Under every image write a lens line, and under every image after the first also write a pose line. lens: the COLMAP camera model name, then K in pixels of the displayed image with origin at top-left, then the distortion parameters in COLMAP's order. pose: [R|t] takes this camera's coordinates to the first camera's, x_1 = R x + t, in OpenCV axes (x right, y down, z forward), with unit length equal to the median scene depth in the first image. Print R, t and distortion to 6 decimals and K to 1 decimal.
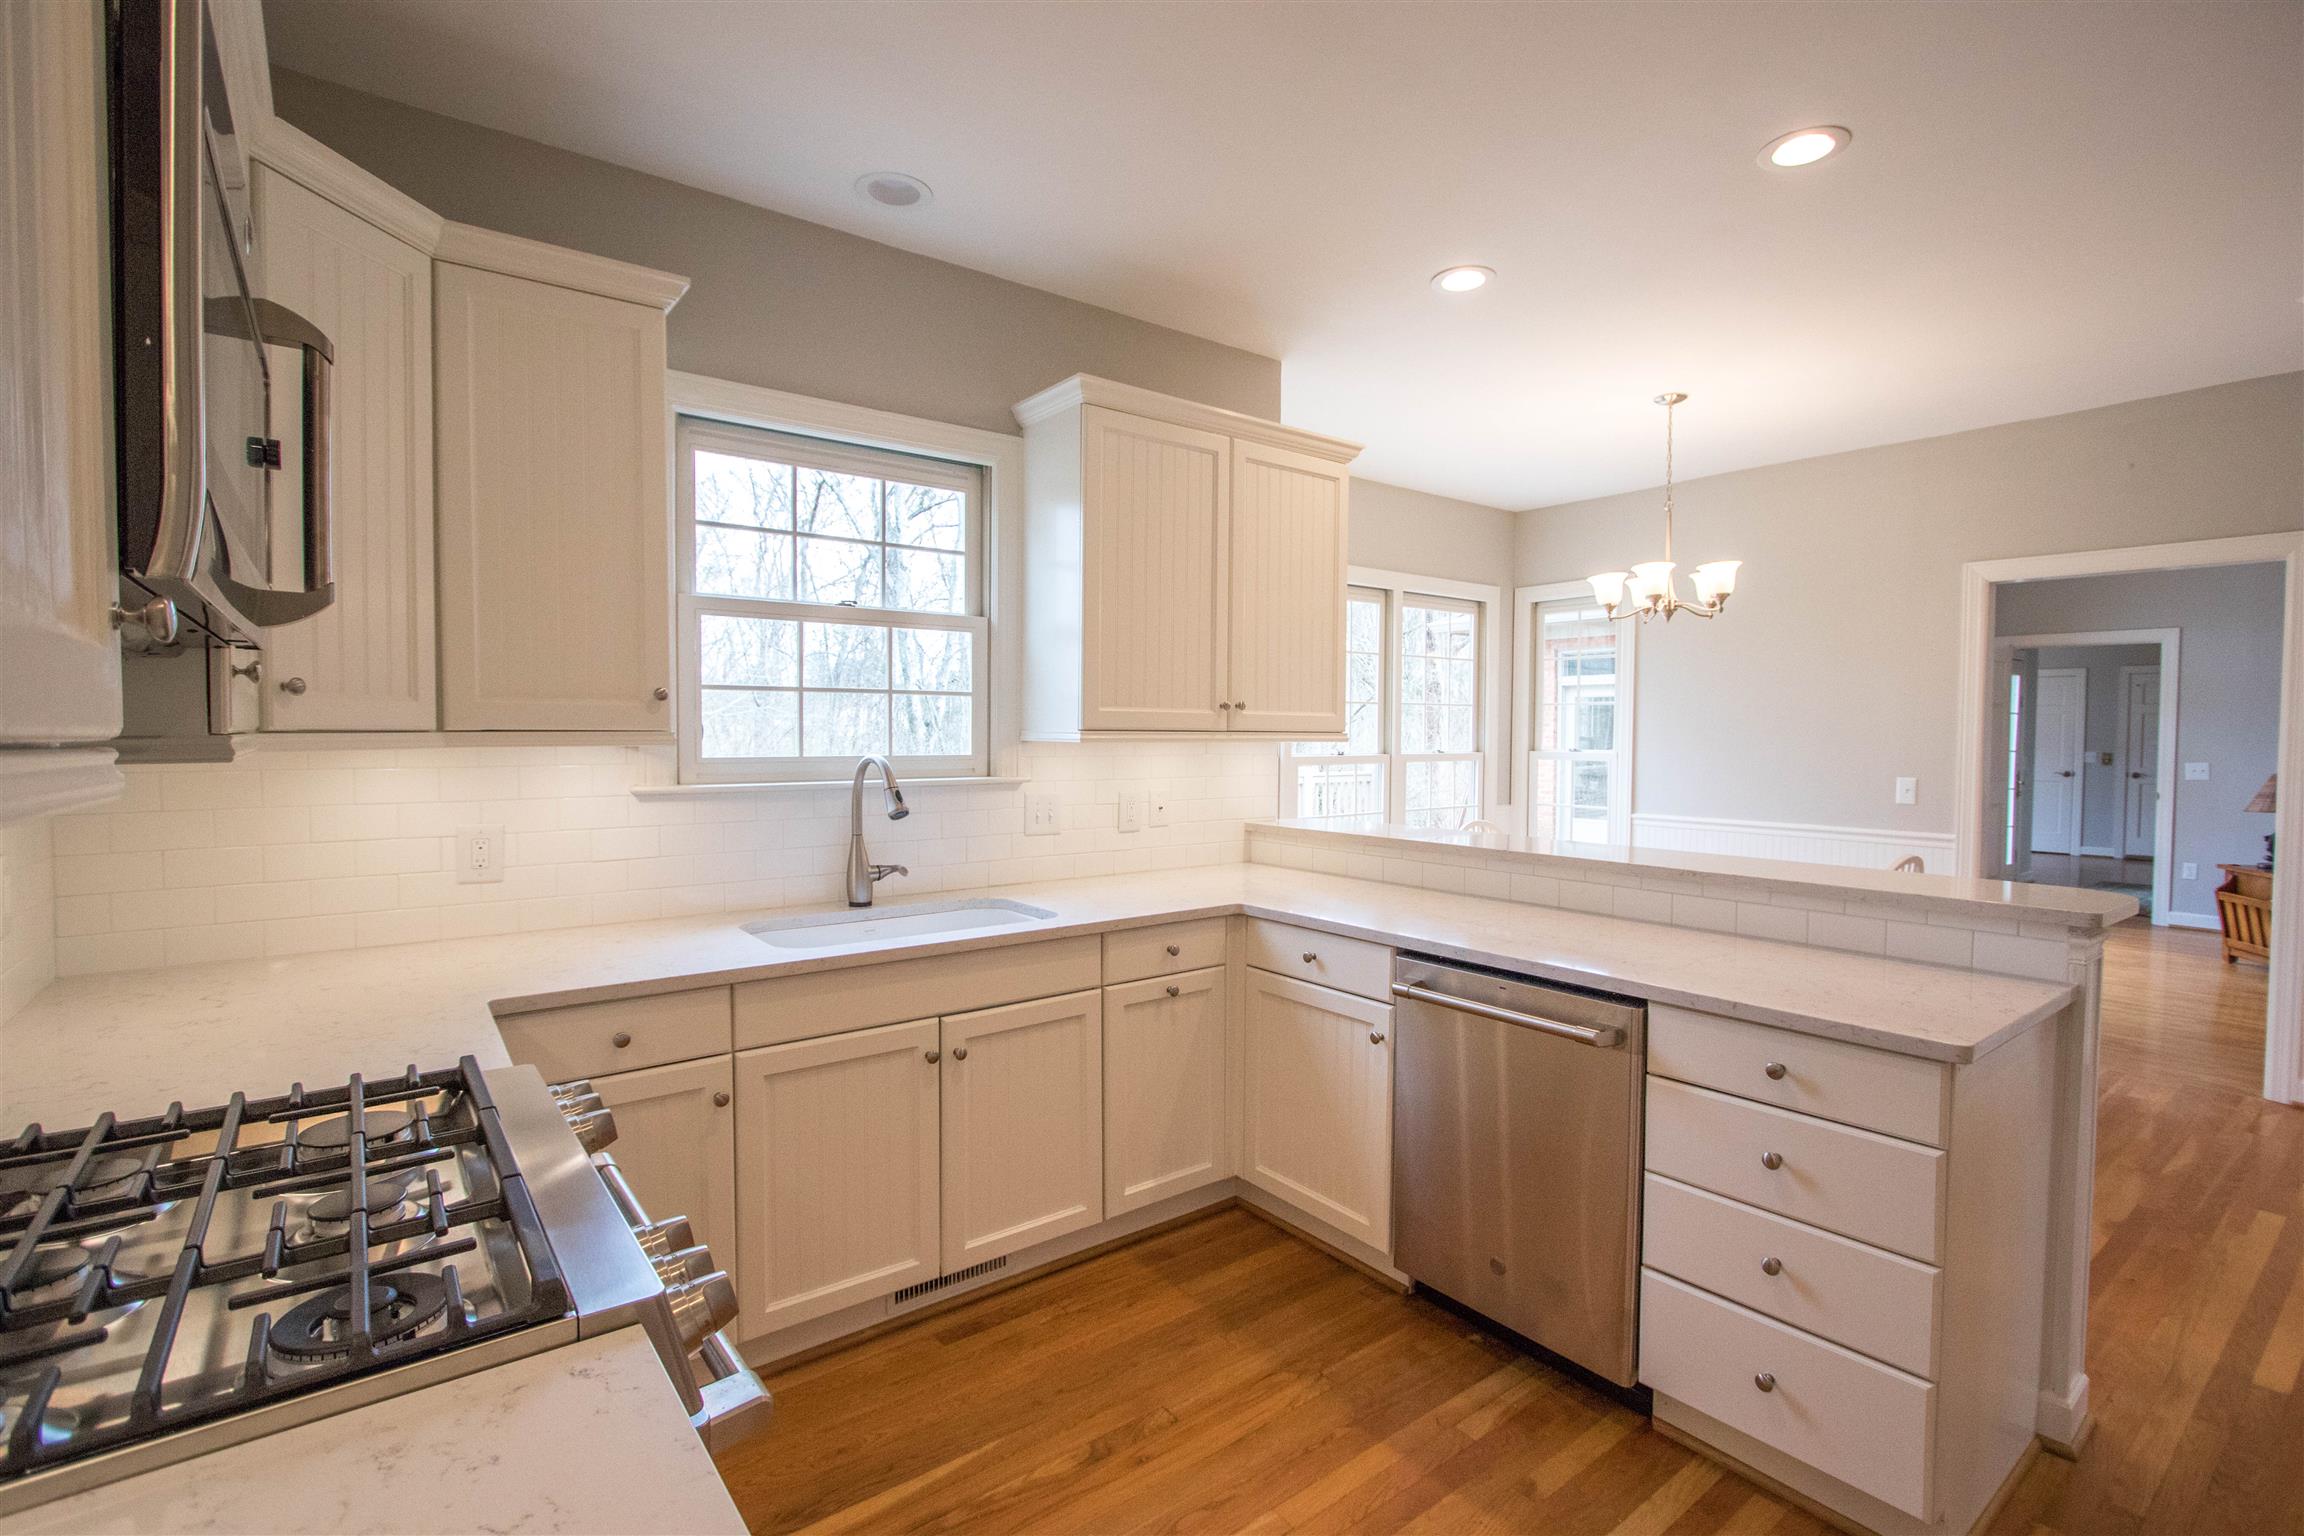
lens RADIAL K [[1056.5, 0, 1160.1], [0, 1056.5, 772.3], [0, 0, 1]] dist [-0.017971, 0.000285]
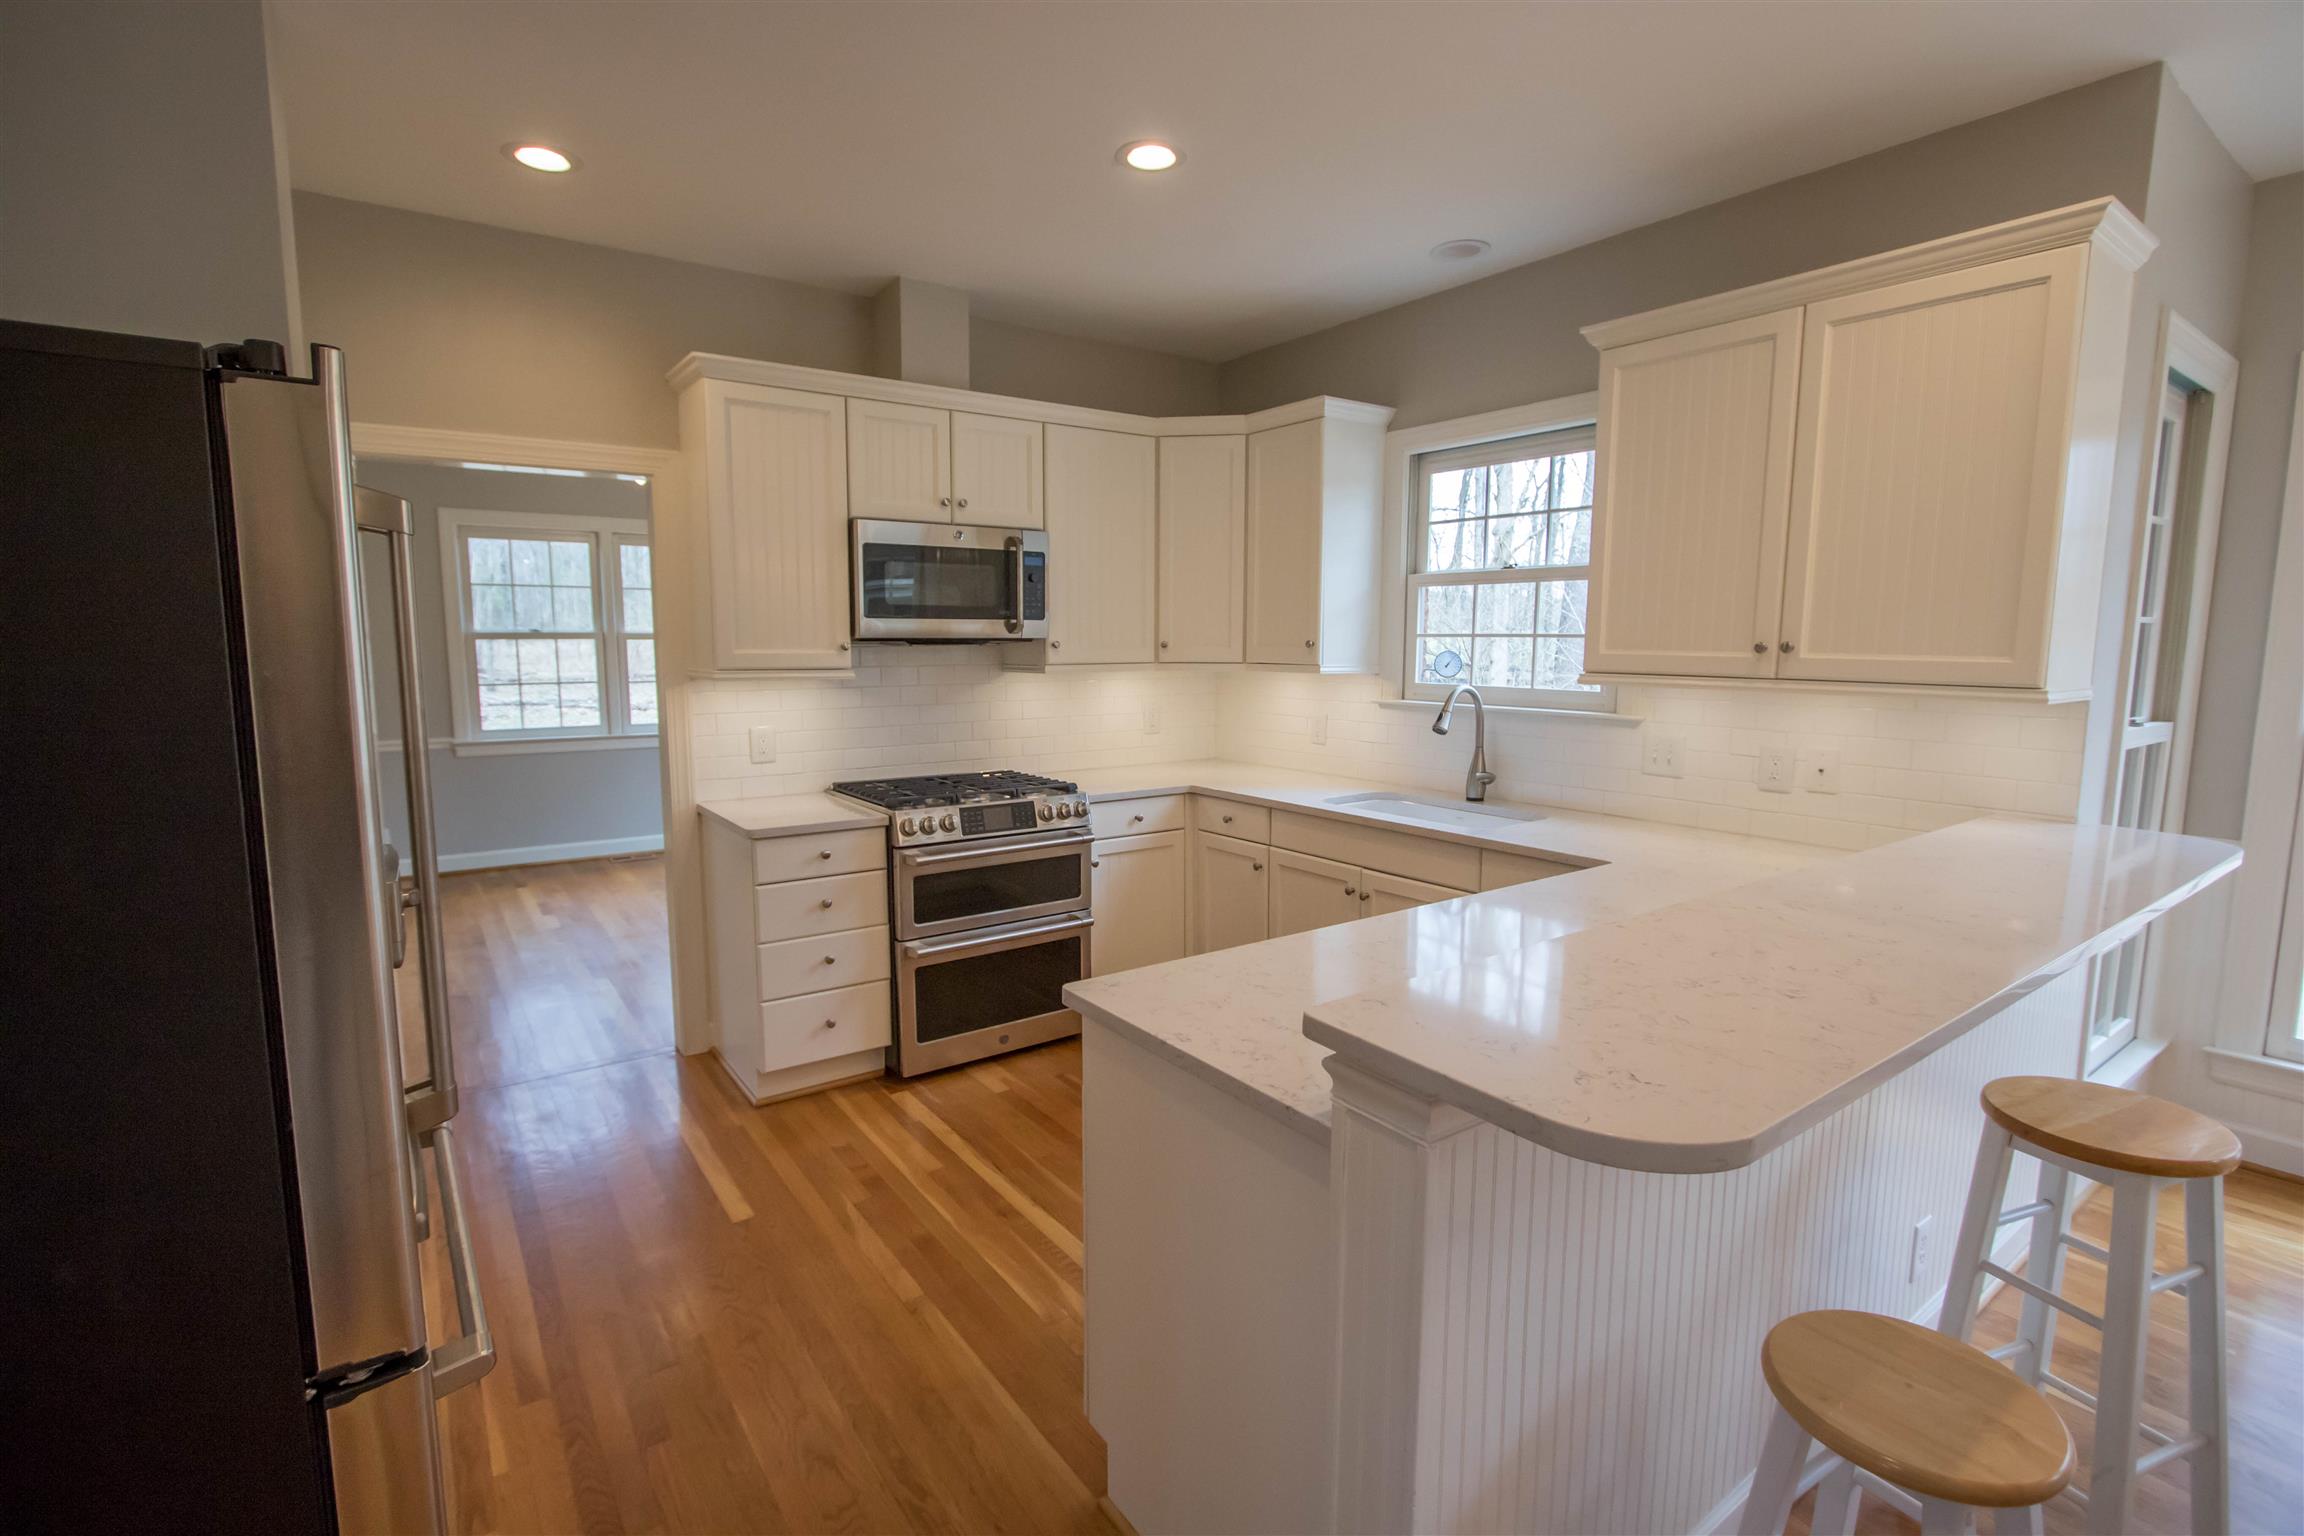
lens RADIAL K [[1053.4, 0, 1155.6], [0, 1053.4, 779.7], [0, 0, 1]] dist [-0.013425, 0.000305]
pose [[-0.028484, 0.120290, -0.992330, 1.019663], [-0.051748, 0.991224, 0.121641, -0.038815], [0.998254, 0.054815, -0.022009, 0.624562]]
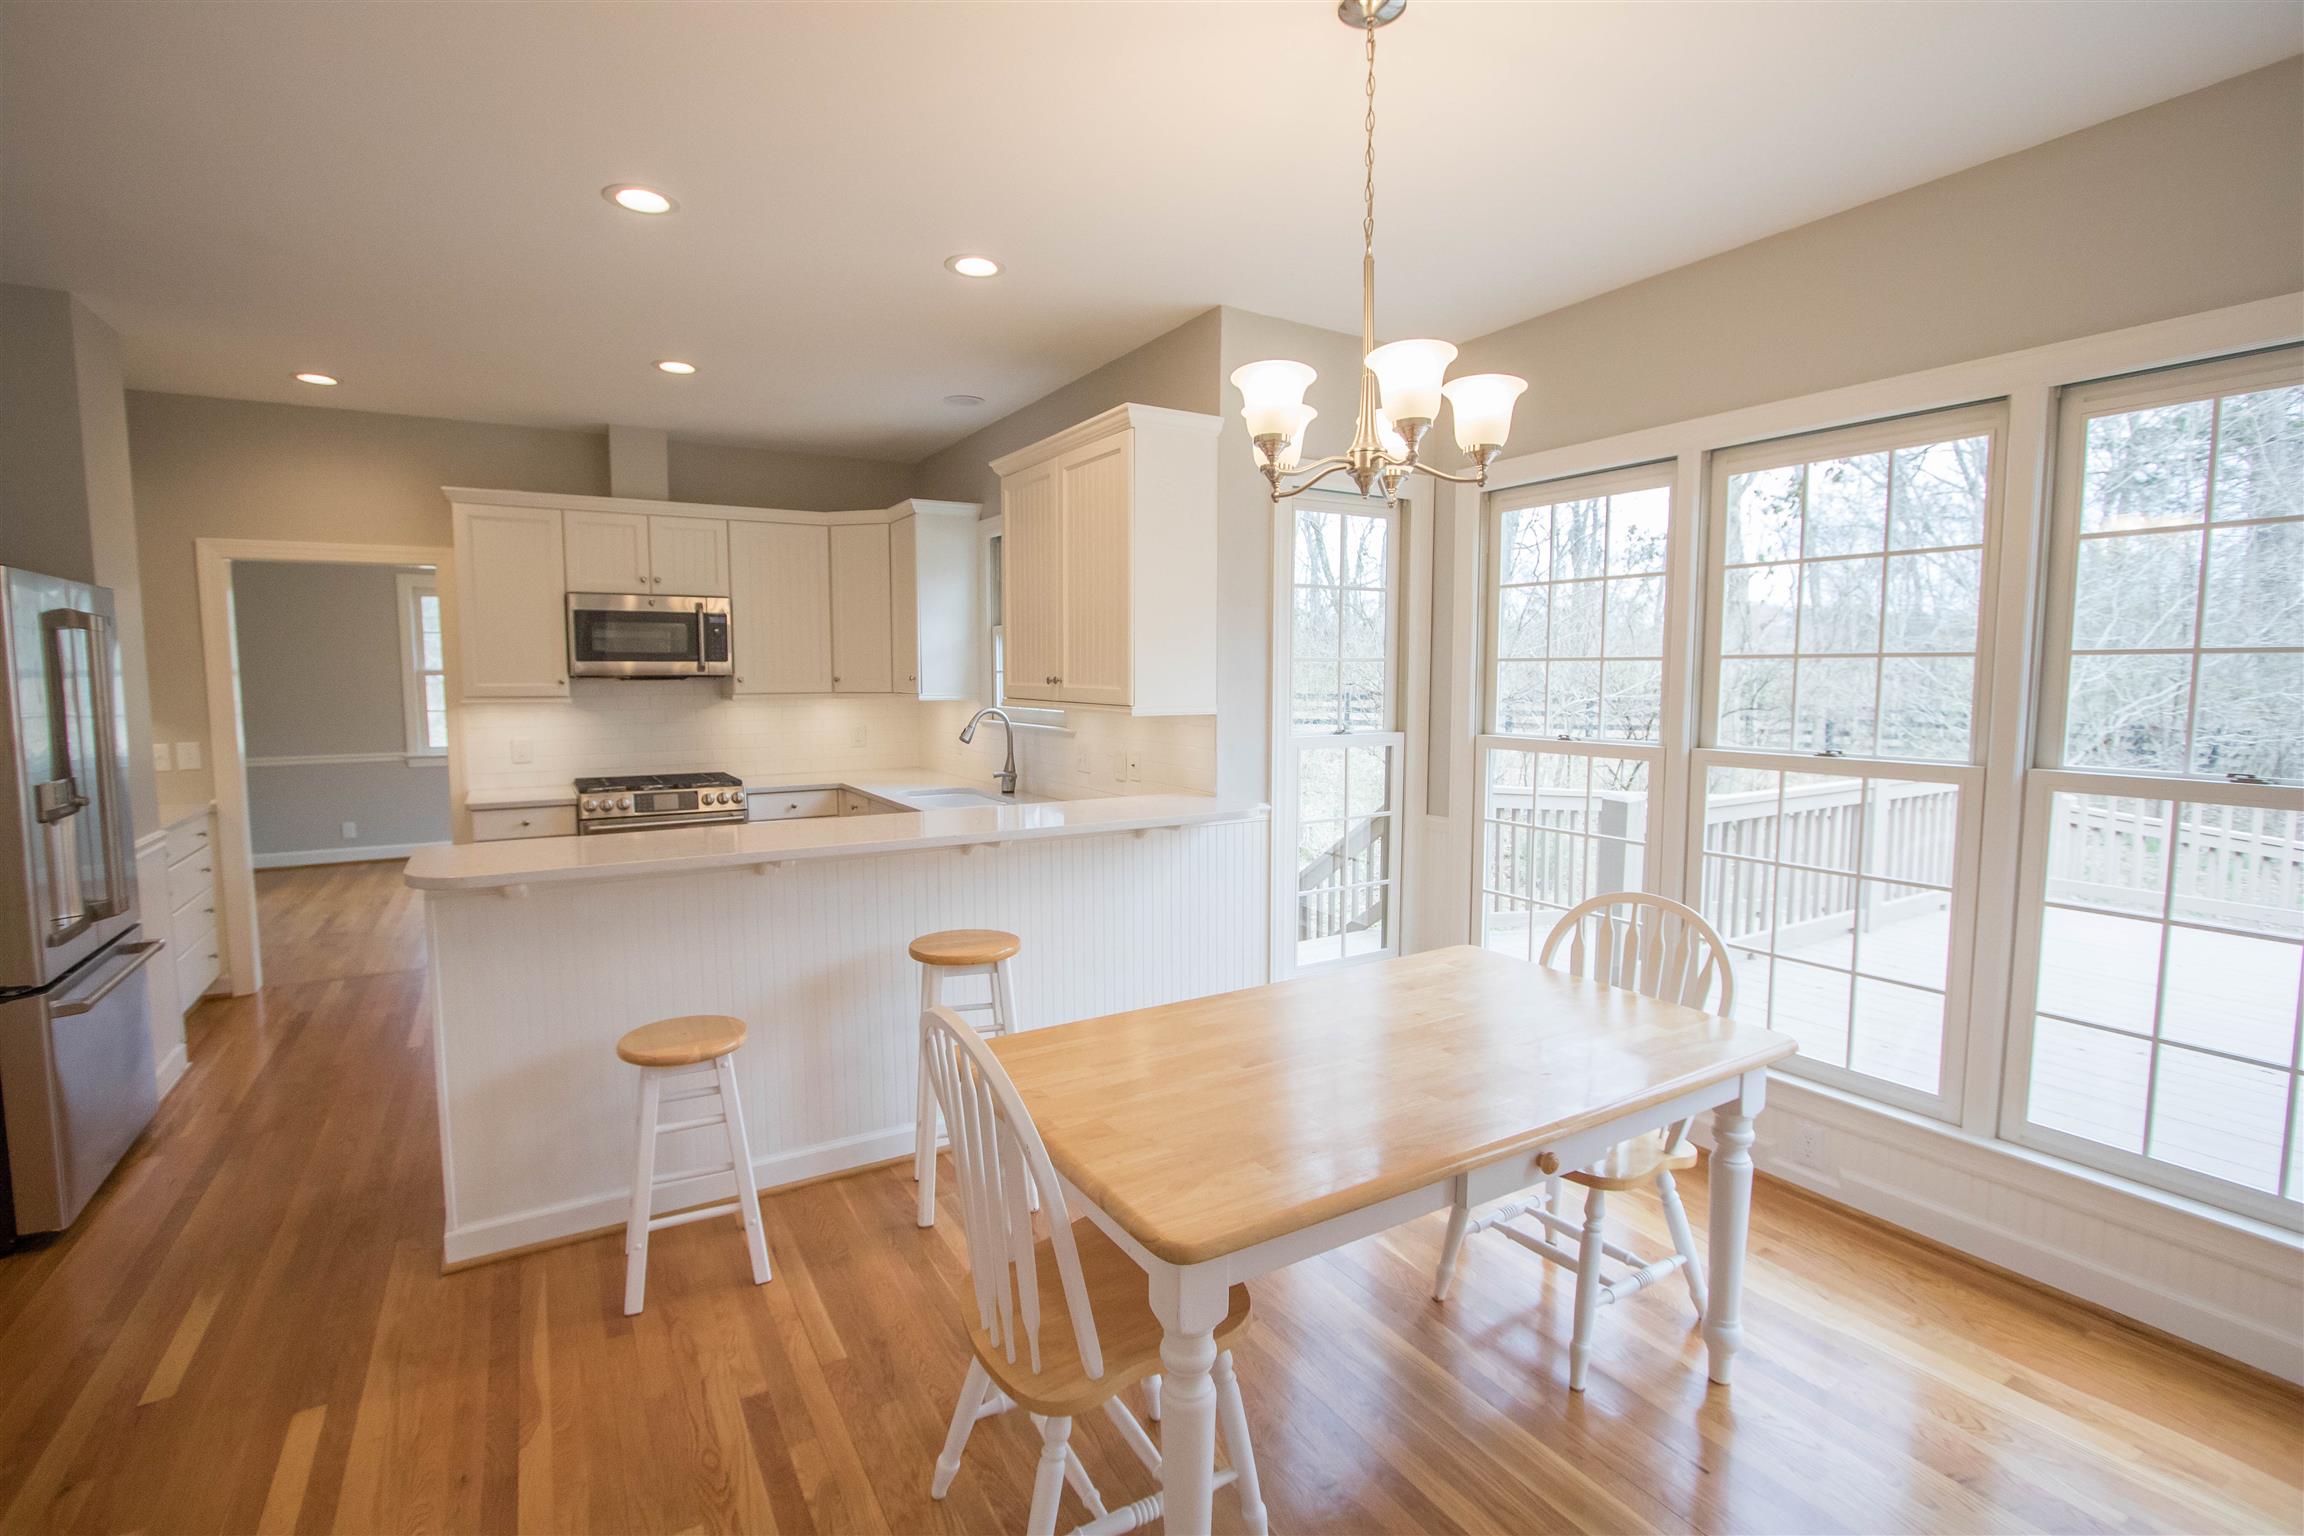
lens RADIAL K [[1056.5, 0, 1160.1], [0, 1056.5, 772.3], [0, 0, 1]] dist [-0.017971, 0.000285]
pose [[-0.114158, 0.082375, -0.990042, 1.441775], [-0.049006, 0.994876, 0.088428, -0.078440], [0.992253, 0.058612, -0.109536, 1.432318]]
